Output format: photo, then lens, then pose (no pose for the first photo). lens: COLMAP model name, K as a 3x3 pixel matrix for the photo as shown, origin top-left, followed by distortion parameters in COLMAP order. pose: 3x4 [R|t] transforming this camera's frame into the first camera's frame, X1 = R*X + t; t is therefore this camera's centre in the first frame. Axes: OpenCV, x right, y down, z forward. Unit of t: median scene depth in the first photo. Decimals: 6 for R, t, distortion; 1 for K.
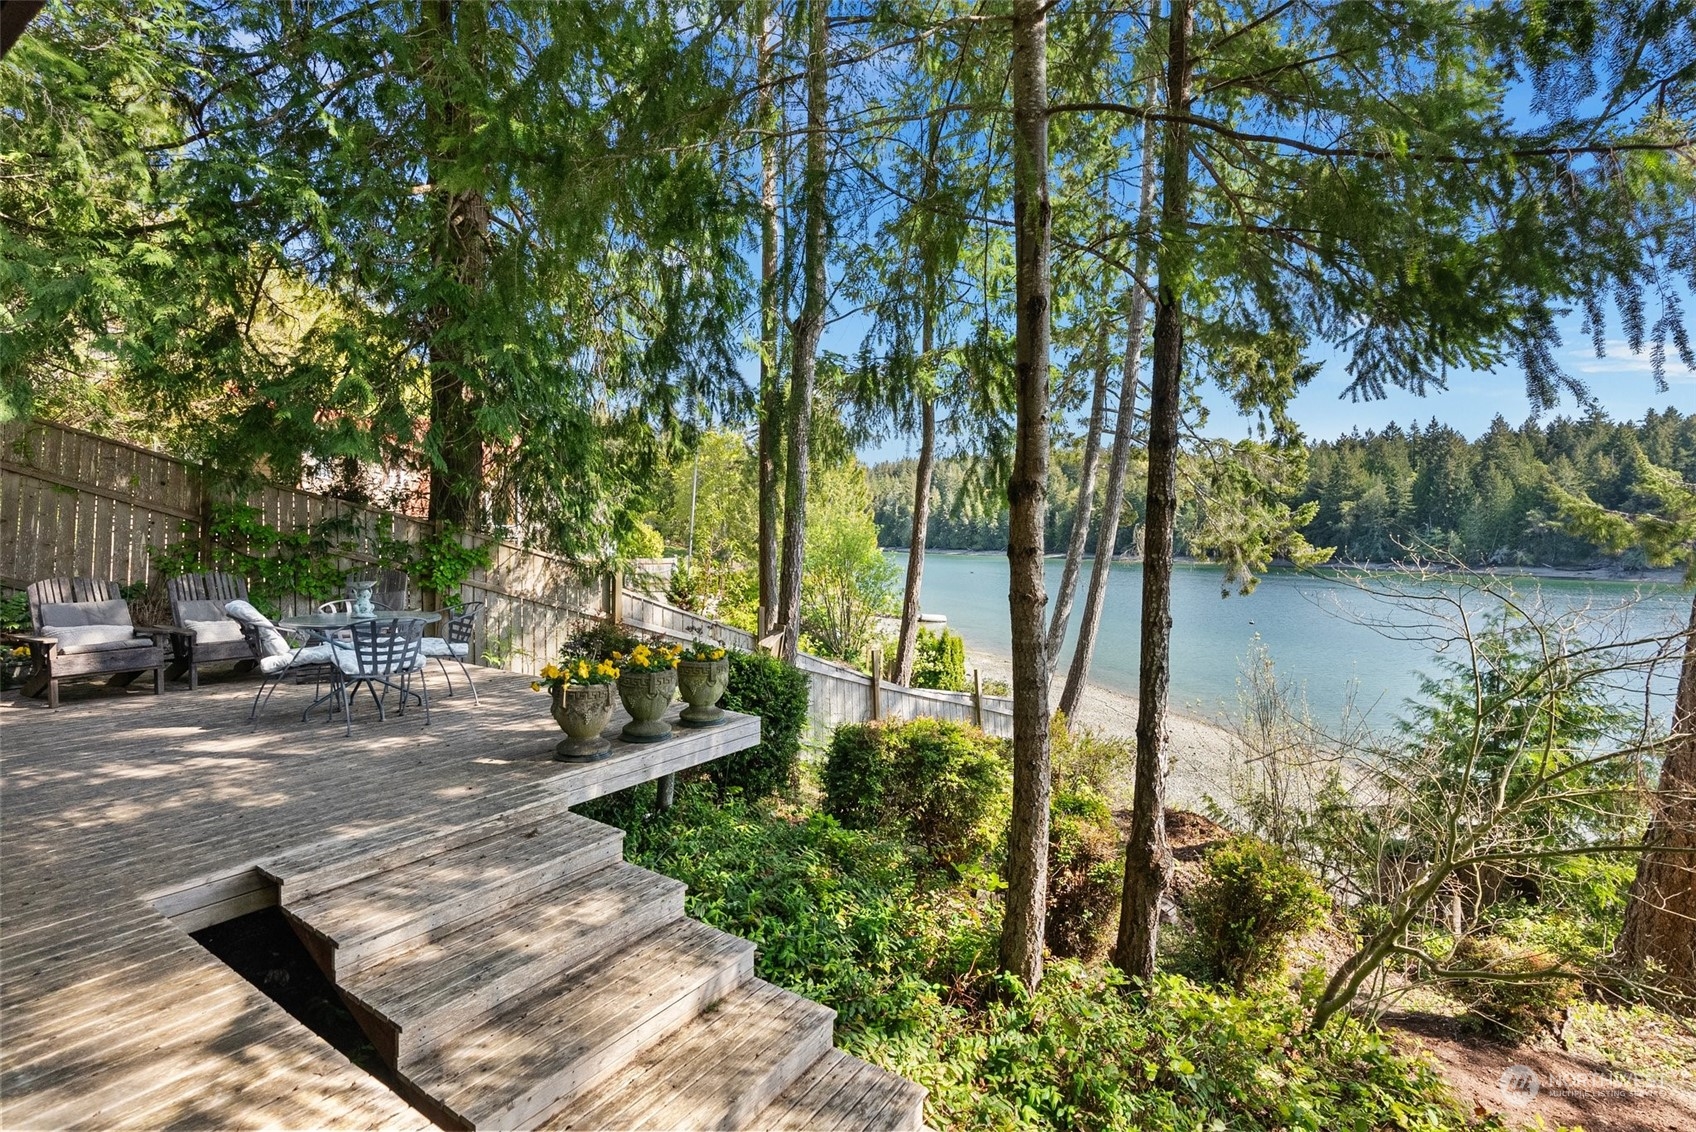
lens RADIAL K [[793.2, 0, 848.0], [0, 793.2, 566.0], [0, 0, 1]] dist [0.003408, 0.000861]
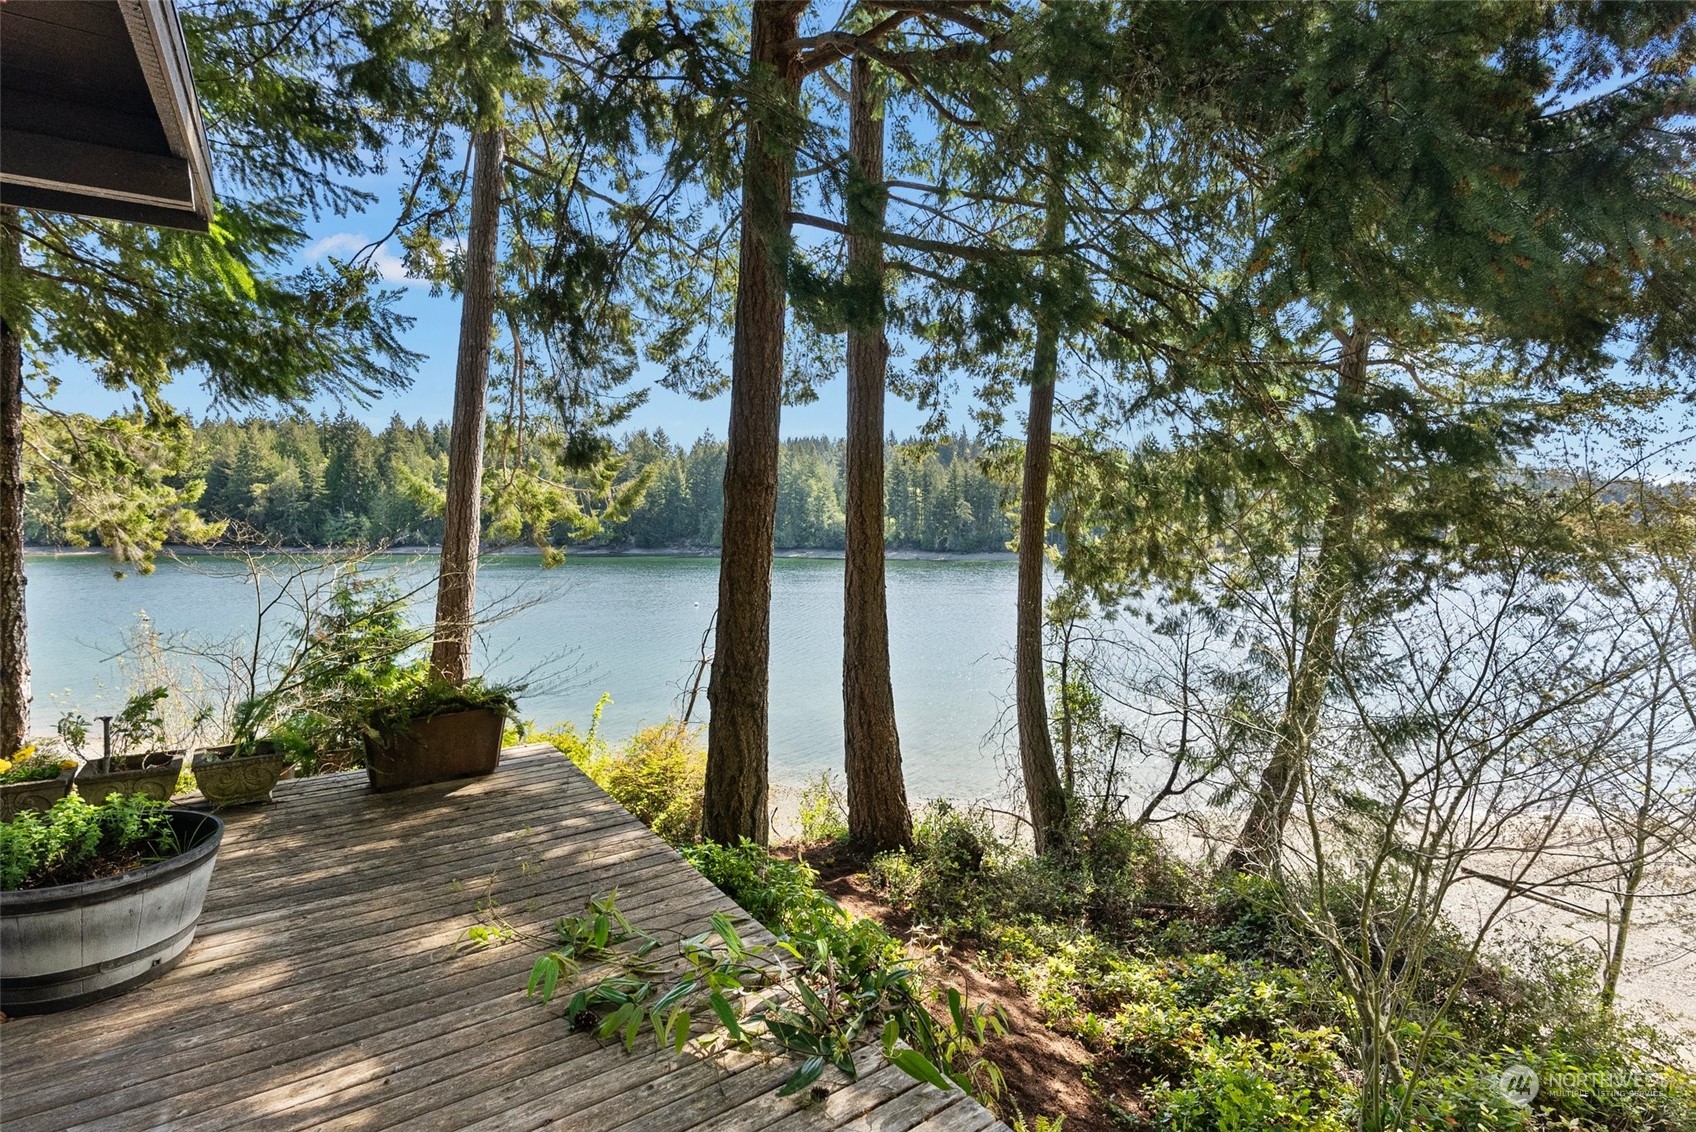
lens RADIAL K [[793.2, 0, 848.0], [0, 793.2, 566.0], [0, 0, 1]] dist [0.003408, 0.000861]
pose [[0.369973, -0.053063, 0.927526, -0.044819], [0.034168, 0.998469, 0.043493, 0.005866], [-0.928414, 0.015600, 0.371220, -0.108138]]
